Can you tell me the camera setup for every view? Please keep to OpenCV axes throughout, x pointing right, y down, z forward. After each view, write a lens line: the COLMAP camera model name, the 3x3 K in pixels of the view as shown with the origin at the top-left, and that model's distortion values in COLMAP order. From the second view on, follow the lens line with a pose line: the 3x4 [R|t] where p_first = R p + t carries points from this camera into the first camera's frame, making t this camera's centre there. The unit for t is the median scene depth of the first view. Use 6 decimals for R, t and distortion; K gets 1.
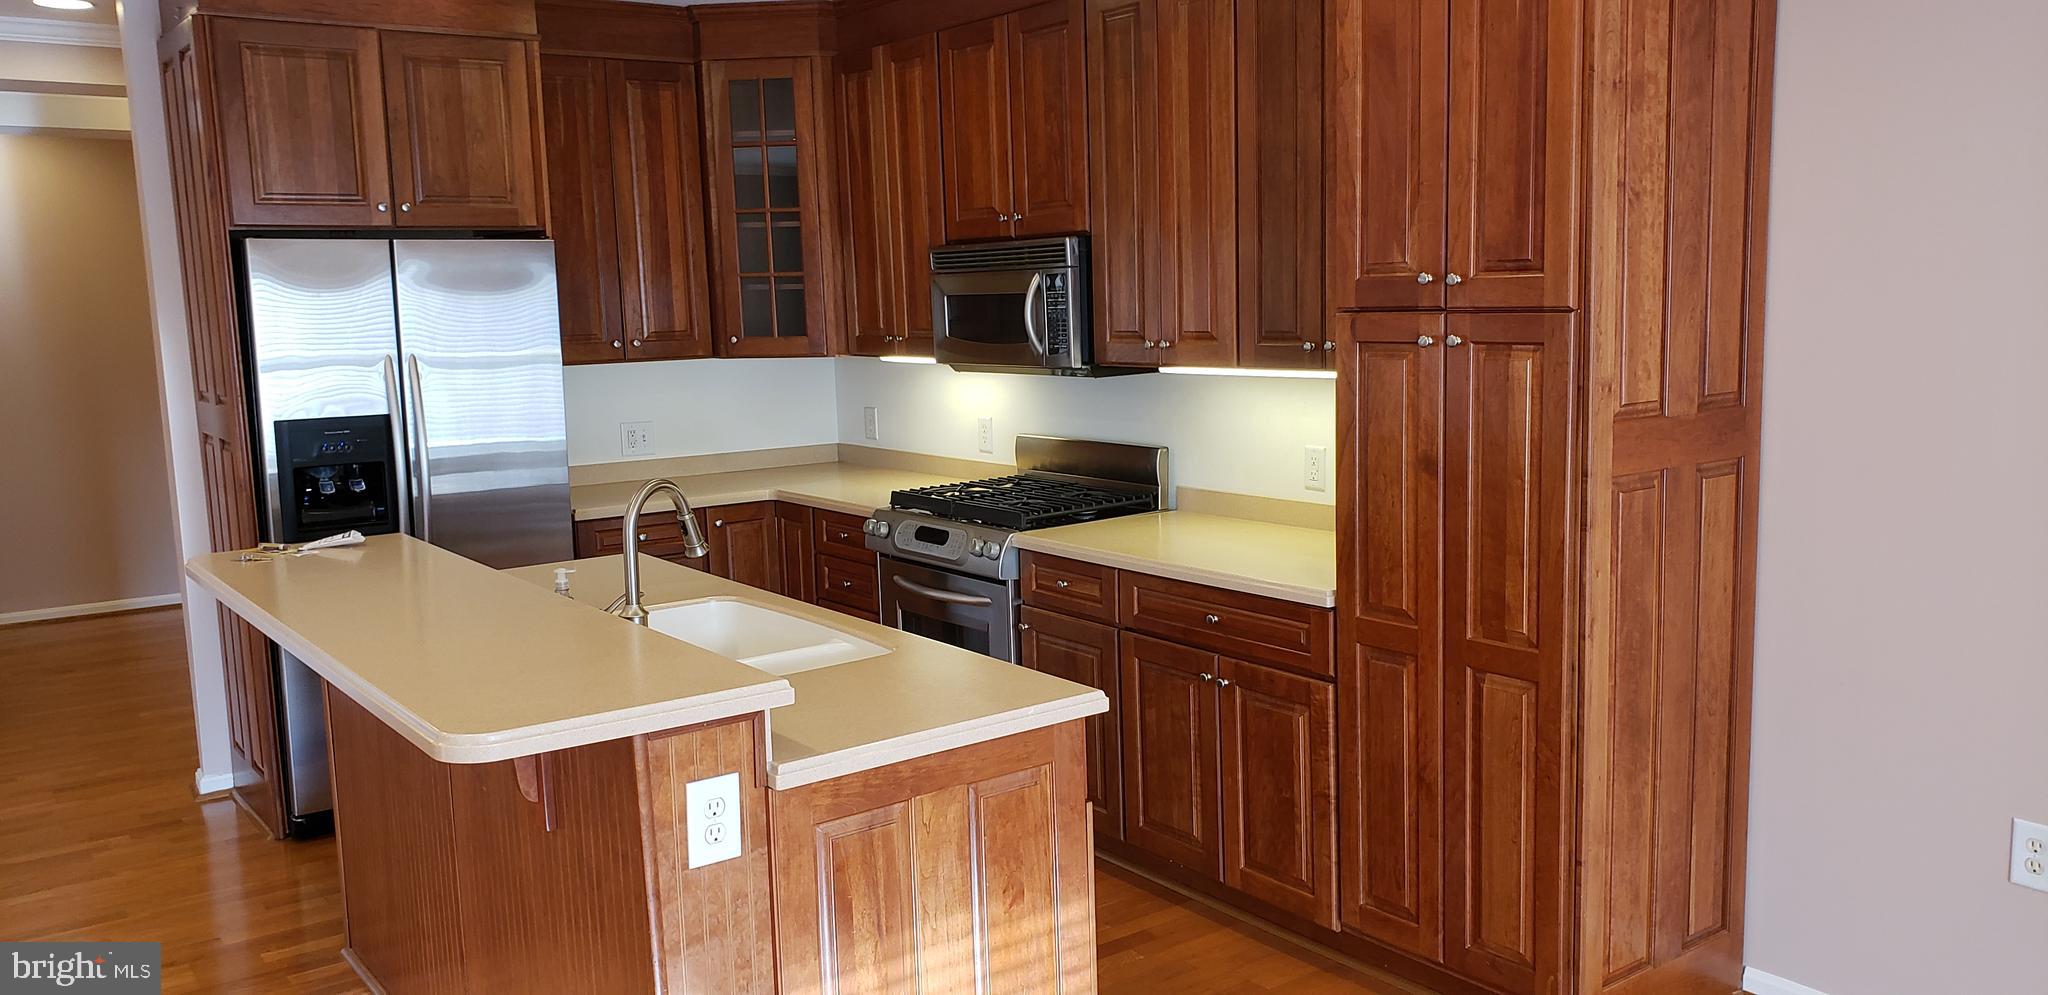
lens RADIAL K [[1566.4, 0, 1019.2], [0, 1566.4, 506.4], [0, 0, 1]] dist [0.168479, -0.284213]
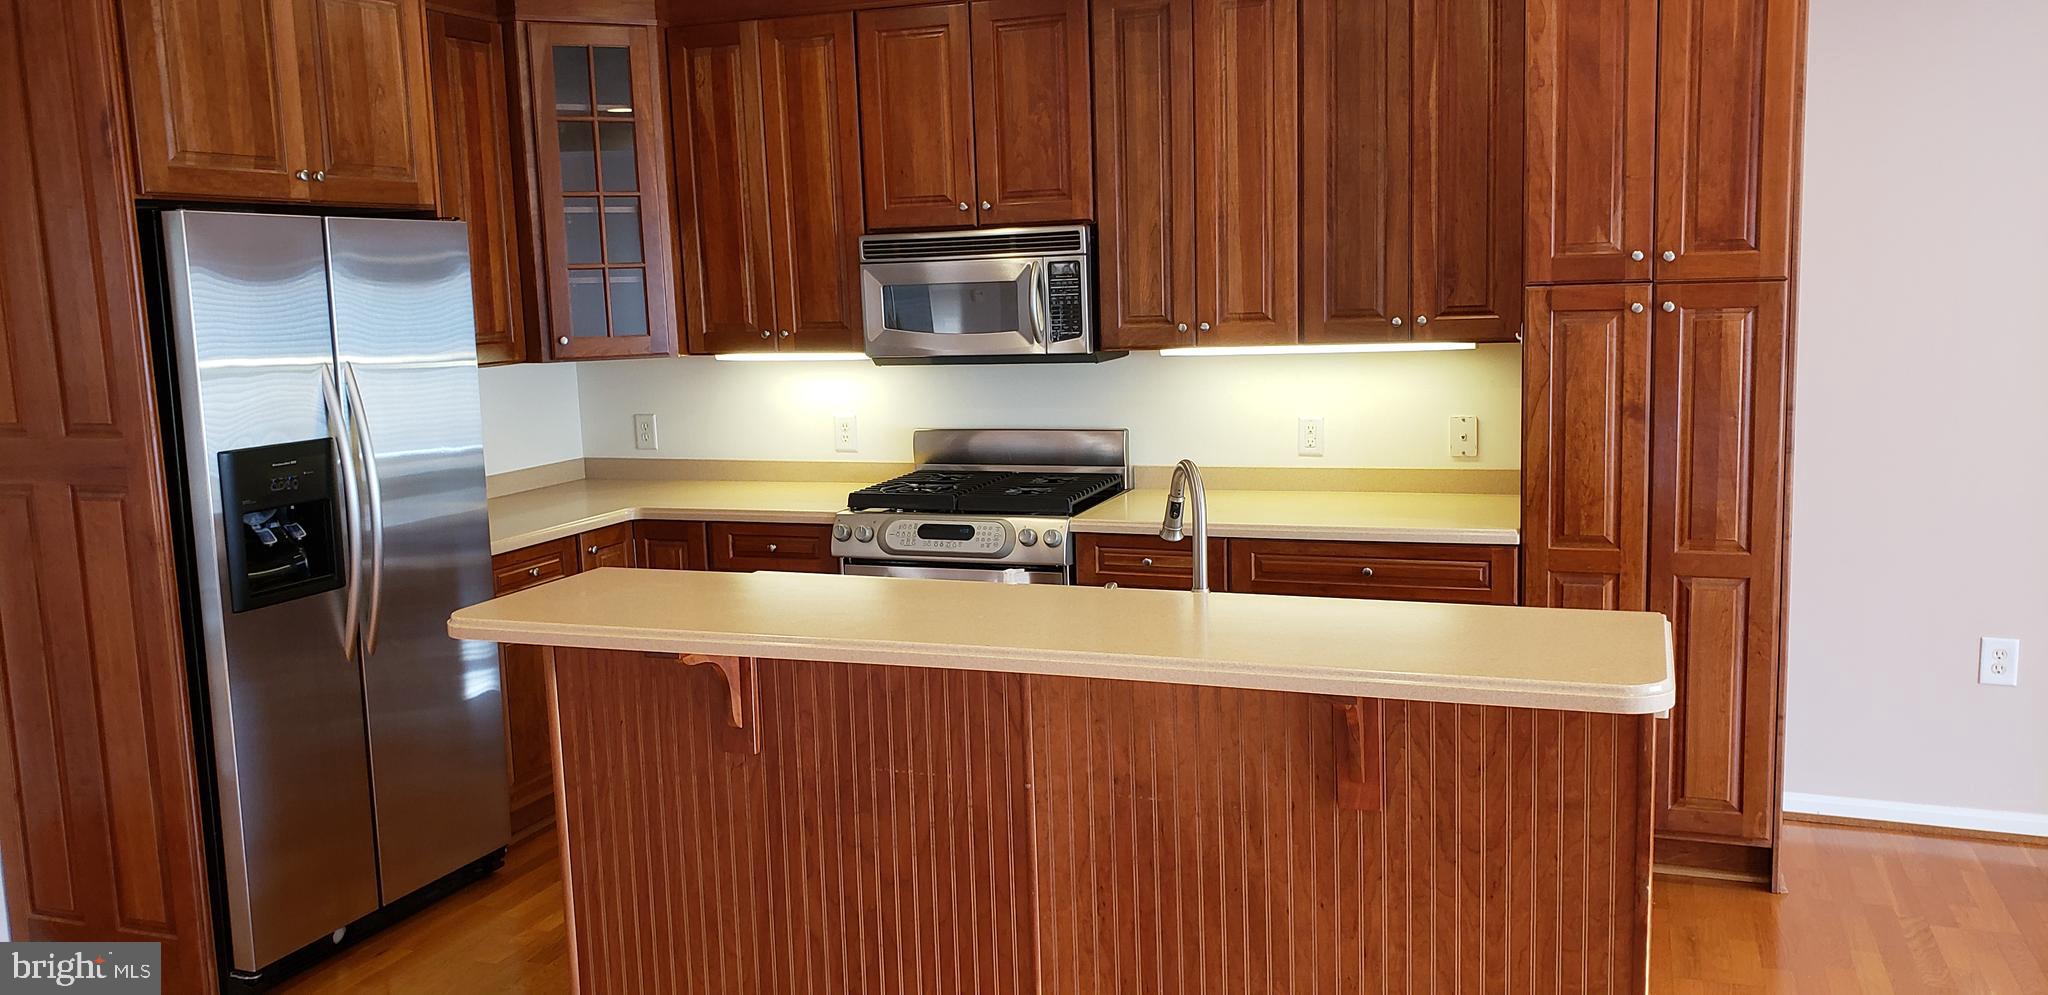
lens RADIAL K [[1575.7, 0, 1003.3], [0, 1575.7, 503.9], [0, 0, 1]] dist [0.084306, -0.147115]
pose [[0.846088, -0.075088, 0.527728, -0.561194], [0.082554, 0.996542, 0.009439, -0.005312], [-0.526612, 0.035580, 0.849361, 0.166940]]
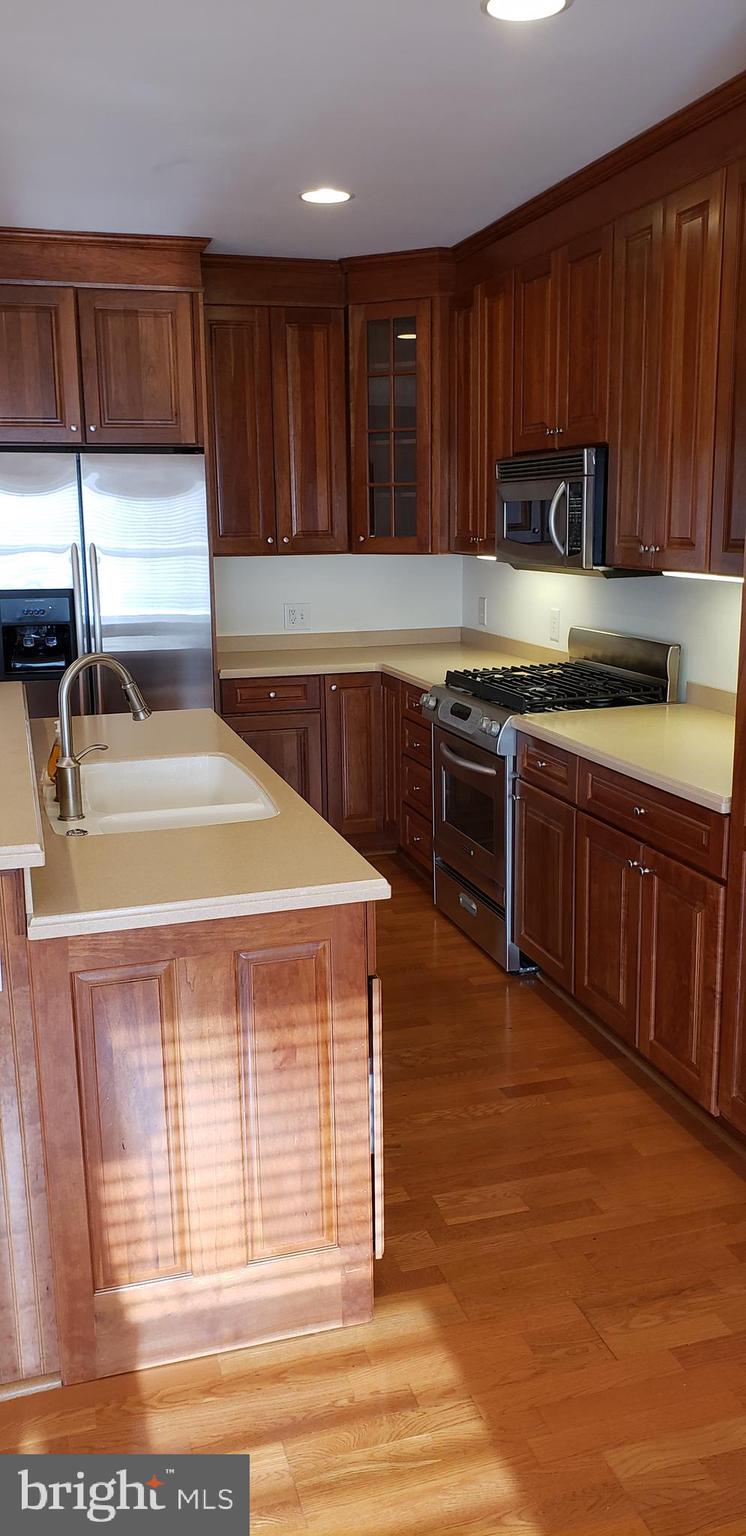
lens RADIAL K [[1181.7, 0, 373.0], [0, 1181.7, 768.0], [0, 0, 1]] dist [0.084306, -0.147115]
pose [[0.942783, 0.087700, -0.321667, 0.176405], [-0.060905, 0.993852, 0.092457, -0.017644], [0.327798, -0.067576, 0.942328, 0.154226]]
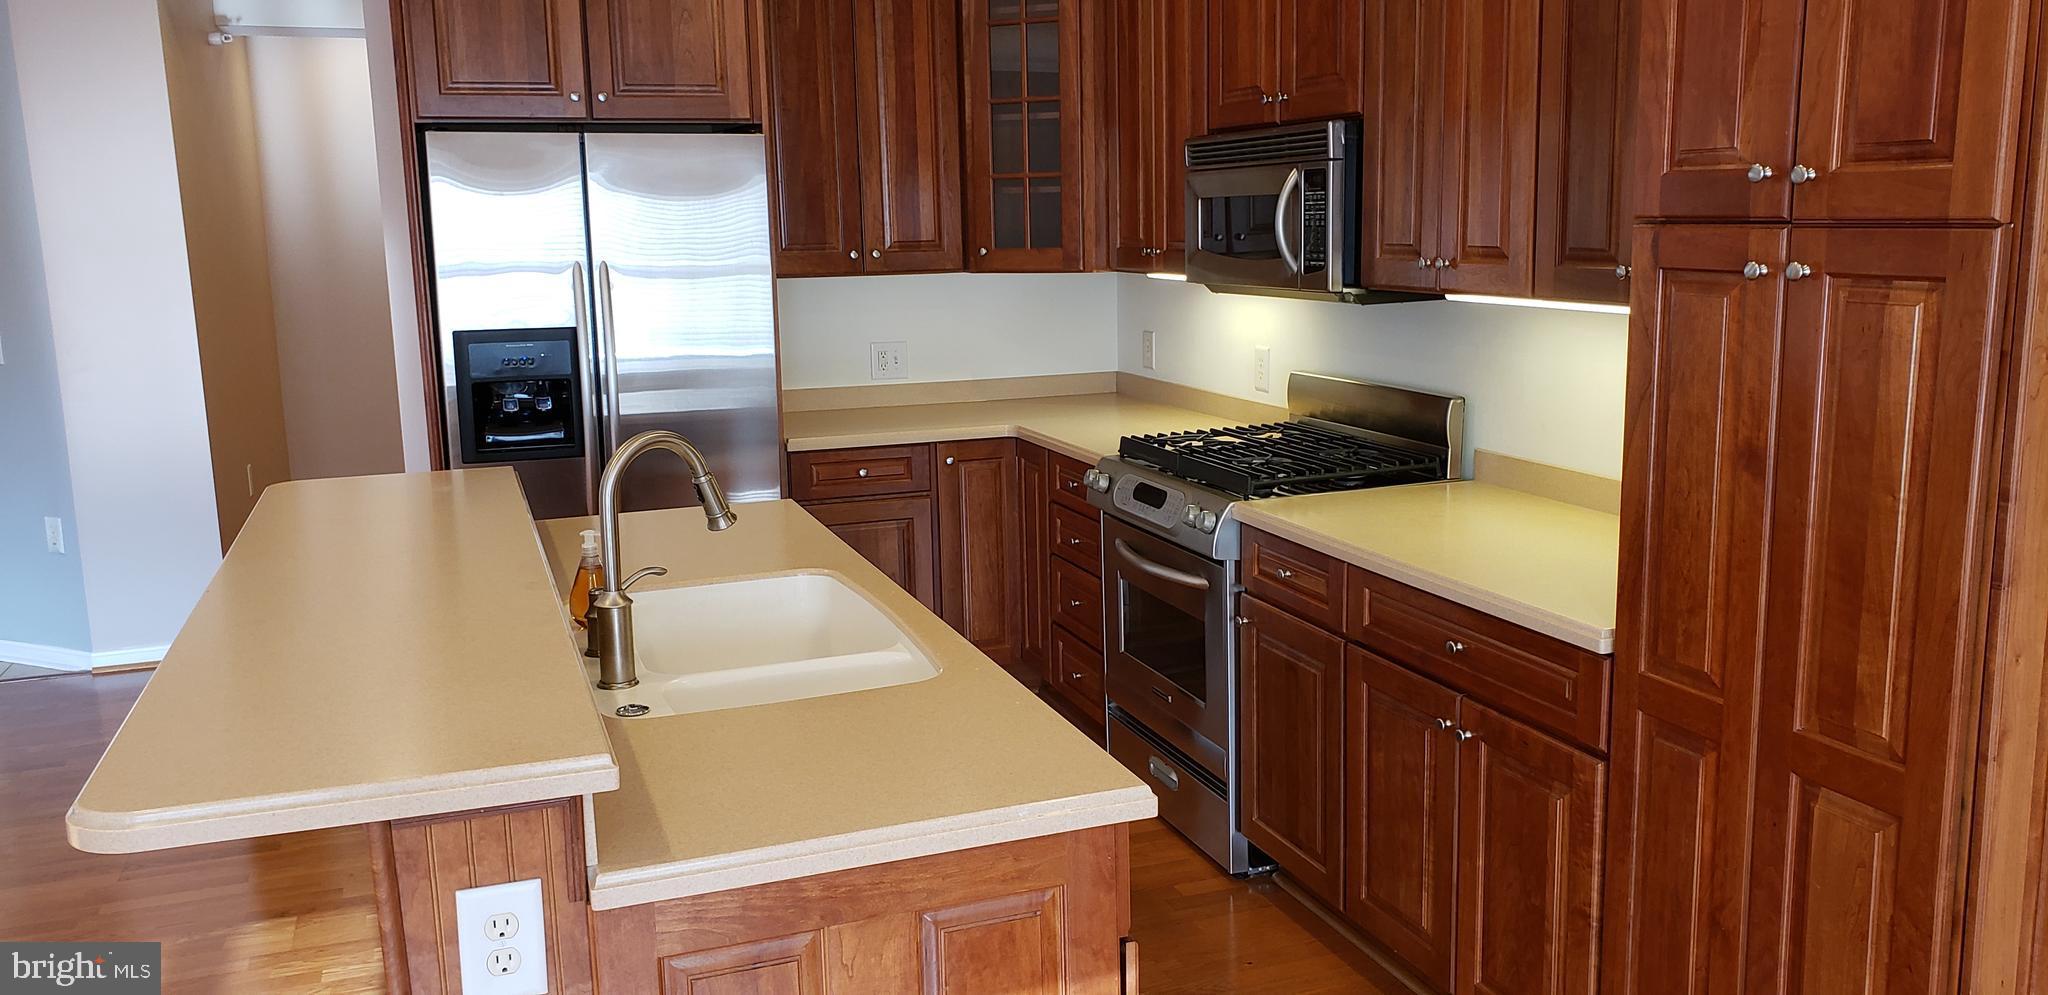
lens RADIAL K [[1581.2, 0, 1028.4], [0, 1581.2, 488.4], [0, 0, 1]] dist [0.031209, 0.004551]
pose [[0.961902, 0.057502, -0.267281, 0.105957], [-0.045678, 0.997691, 0.050255, -0.024418], [0.269553, -0.036132, 0.962307, 0.206379]]
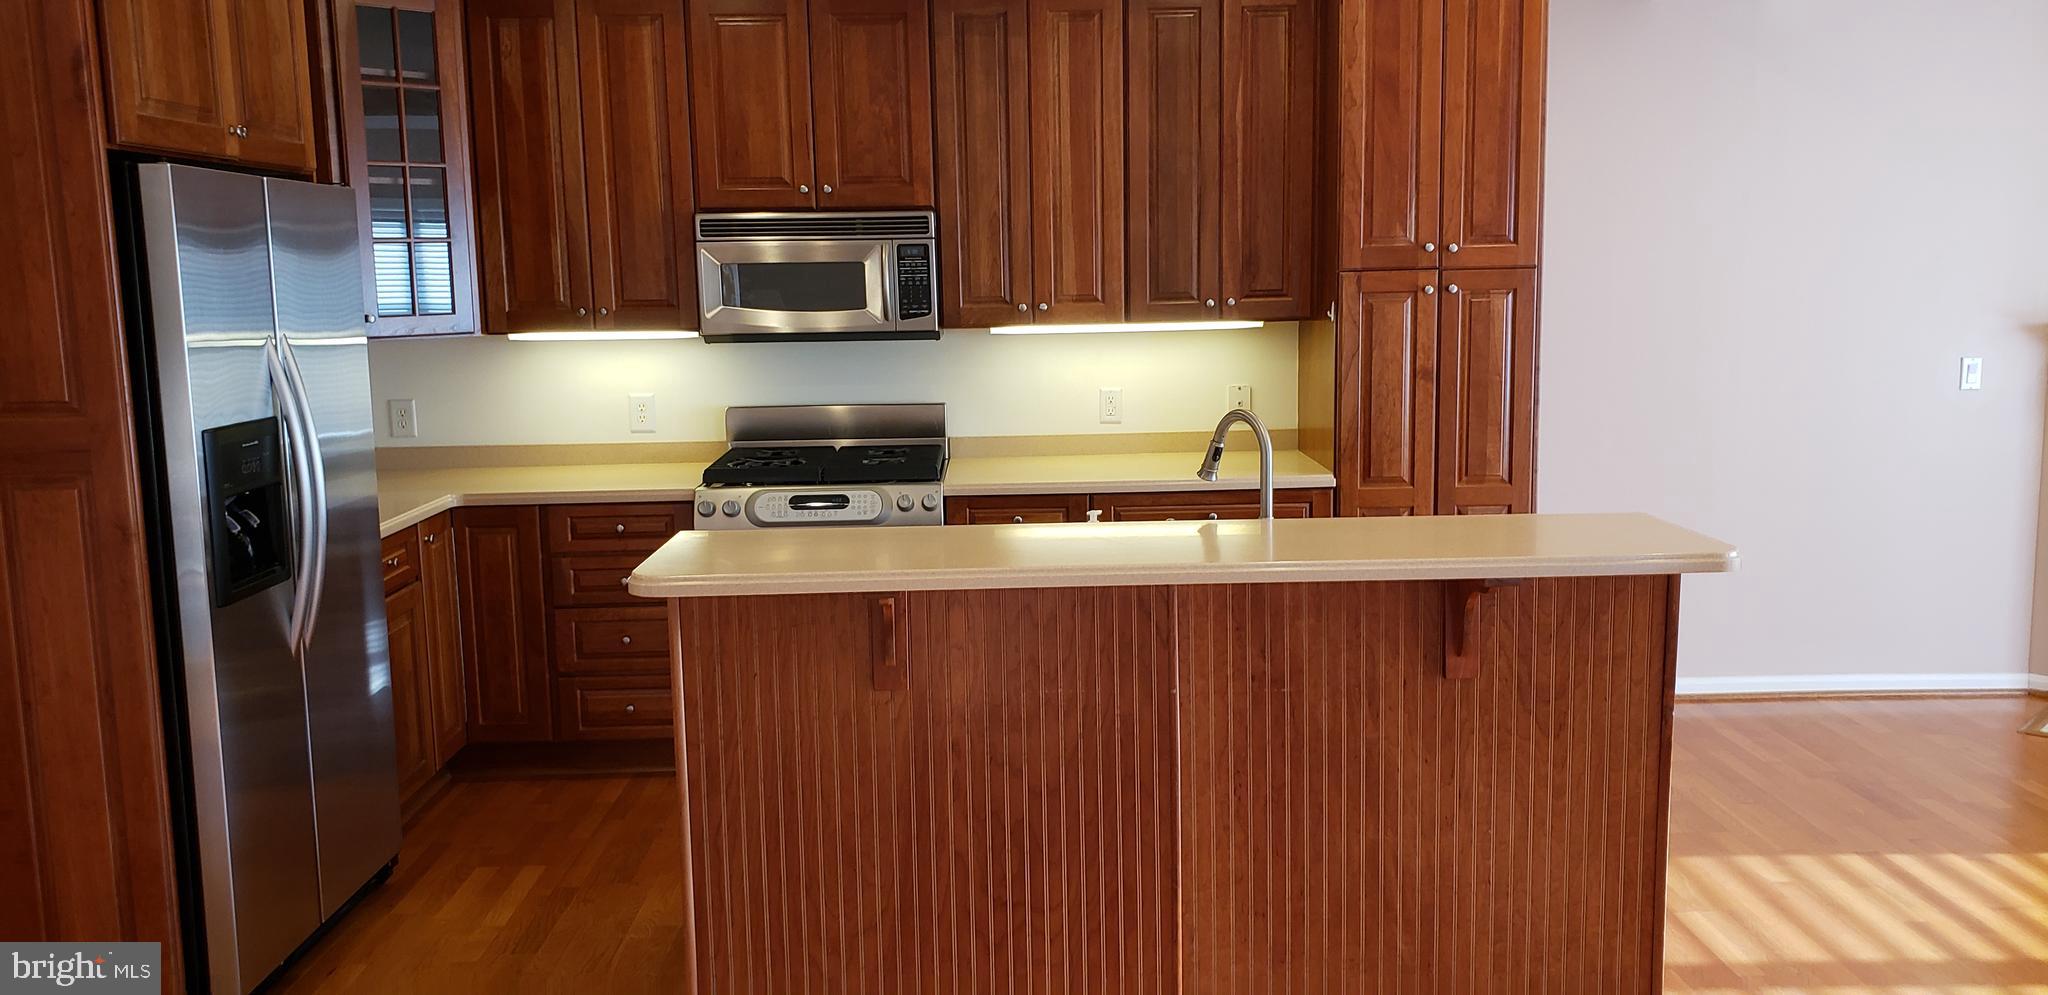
lens RADIAL K [[1575.7, 0, 1003.3], [0, 1575.7, 503.9], [0, 0, 1]] dist [0.084306, -0.147115]
pose [[0.581050, -0.104813, 0.807091, -0.841077], [0.115349, 0.992268, 0.045817, -0.013805], [-0.805653, 0.066475, 0.588647, 0.326296]]
